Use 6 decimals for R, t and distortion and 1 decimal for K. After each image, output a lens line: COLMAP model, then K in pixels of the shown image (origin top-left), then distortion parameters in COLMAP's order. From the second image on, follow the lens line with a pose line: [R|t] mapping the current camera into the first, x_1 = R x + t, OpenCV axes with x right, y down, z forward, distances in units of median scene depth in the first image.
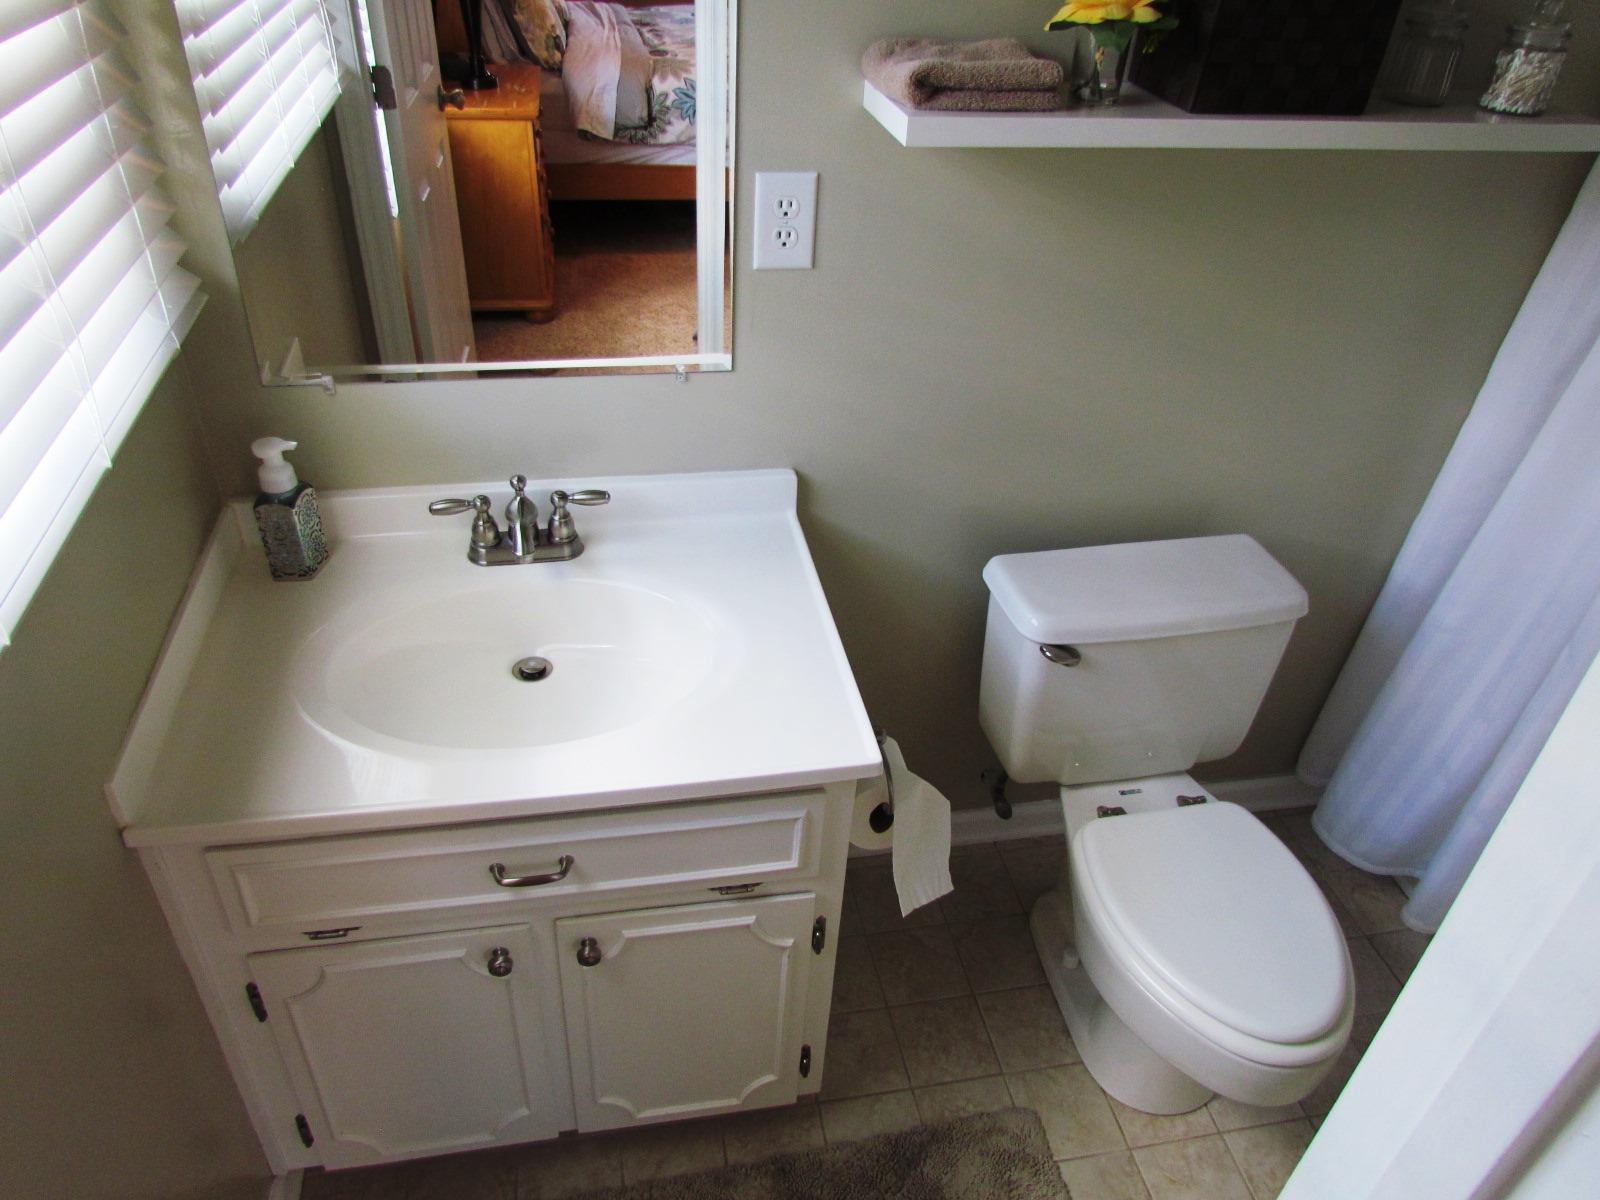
lens RADIAL K [[1135.8, 0, 800.0], [0, 1135.8, 600.0], [0, 0, 1]] dist [-0.020176, 0.002436]
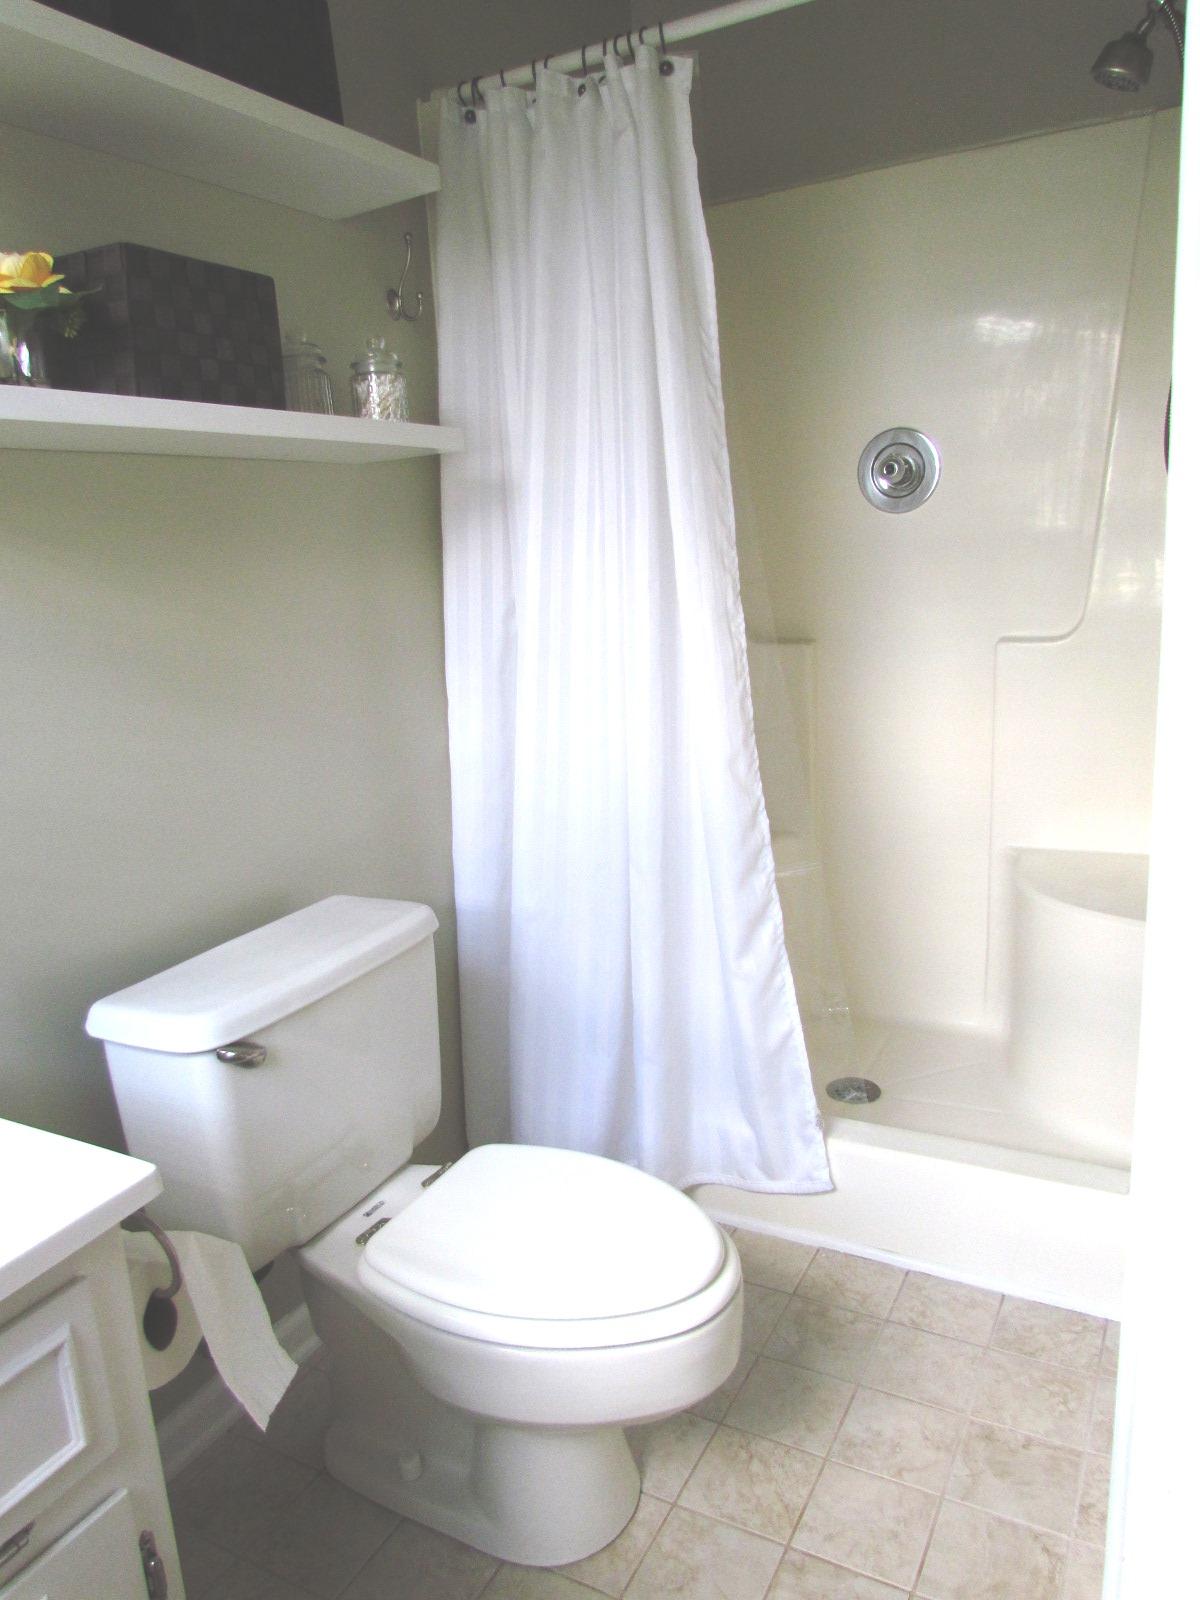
lens RADIAL K [[1135.8, 0, 600.0], [0, 1135.8, 800.0], [0, 0, 1]] dist [-0.020176, 0.002436]
pose [[0.632557, -0.251691, 0.732477, -0.141477], [0.519700, 0.839145, -0.160461, 0.151898], [-0.574268, 0.482169, 0.661611, 0.249631]]
